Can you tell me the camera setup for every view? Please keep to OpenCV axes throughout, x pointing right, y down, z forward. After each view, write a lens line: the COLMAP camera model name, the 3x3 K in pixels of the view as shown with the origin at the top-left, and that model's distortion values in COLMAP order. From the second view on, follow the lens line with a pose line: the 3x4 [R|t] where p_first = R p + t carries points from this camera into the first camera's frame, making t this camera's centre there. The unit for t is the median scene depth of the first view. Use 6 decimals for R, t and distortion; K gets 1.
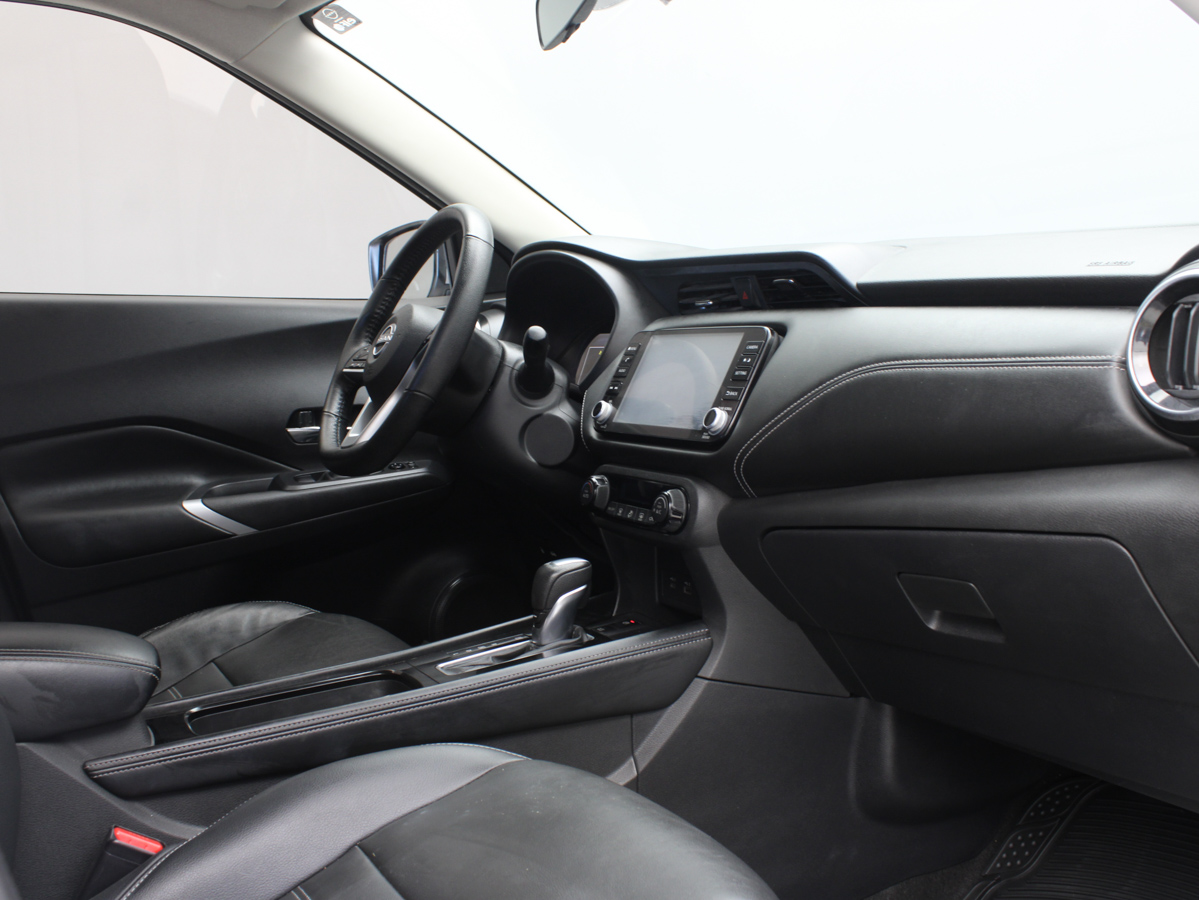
lens RADIAL K [[1191.8, 0, 599.5], [0, 1191.8, 450.0], [0, 0, 1]] dist [-0.169479, 0.155429]
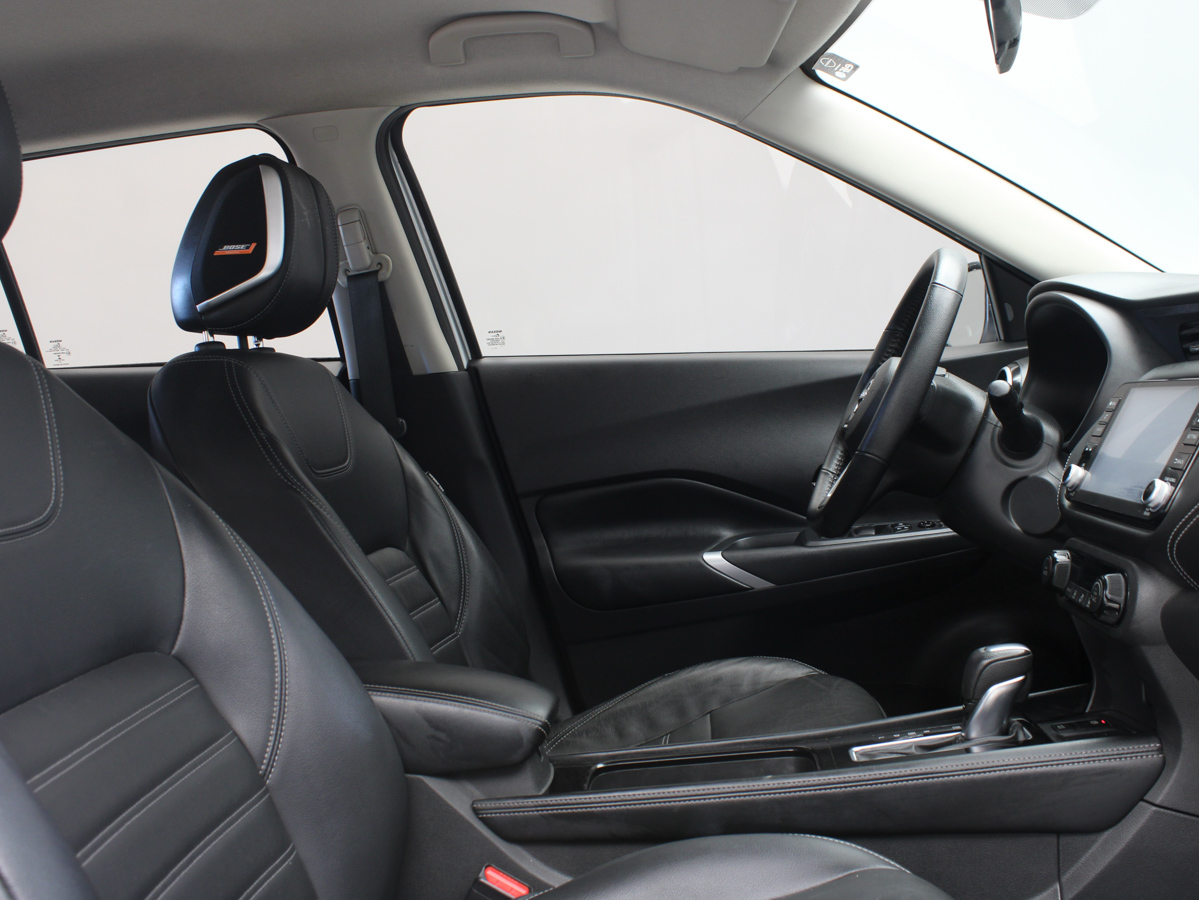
lens RADIAL K [[1191.8, 0, 599.5], [0, 1191.8, 450.0], [0, 0, 1]] dist [-0.169479, 0.155429]
pose [[0.833887, 0.003026, -0.551927, 0.184666], [-0.020802, 0.999447, -0.025949, -0.022564], [0.551543, 0.033120, 0.833488, 0.098333]]
